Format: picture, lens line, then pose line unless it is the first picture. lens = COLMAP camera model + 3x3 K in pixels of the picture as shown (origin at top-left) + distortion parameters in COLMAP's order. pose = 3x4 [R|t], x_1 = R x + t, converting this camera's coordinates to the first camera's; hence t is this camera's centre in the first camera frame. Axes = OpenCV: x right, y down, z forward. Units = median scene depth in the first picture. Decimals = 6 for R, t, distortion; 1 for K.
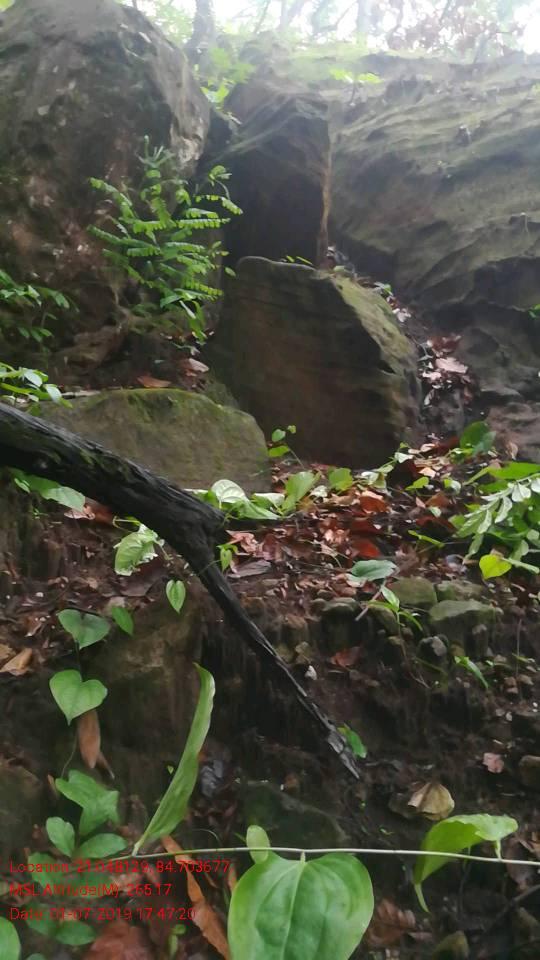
lens RADIAL K [[723.2, 0, 270.0], [0, 723.2, 480.0], [0, 0, 1]] dist [-0.065497, 0.088588]
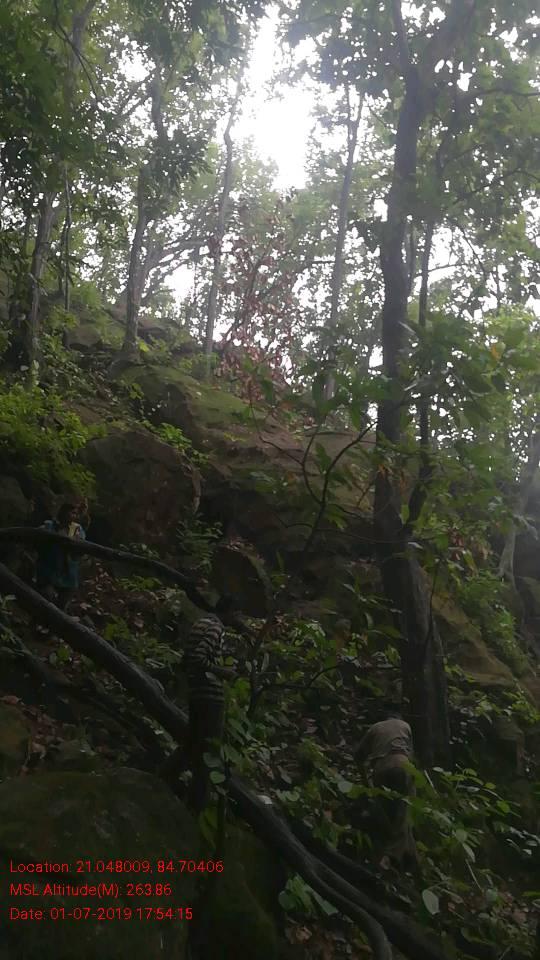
lens RADIAL K [[720.5, 0, 270.0], [0, 720.5, 480.0], [0, 0, 1]] dist [-0.025029, 0.002914]
pose [[0.942528, 0.097377, 0.319624, -0.835895], [-0.047341, 0.985859, -0.160749, -0.096944], [-0.330757, 0.136379, 0.933810, -1.985683]]
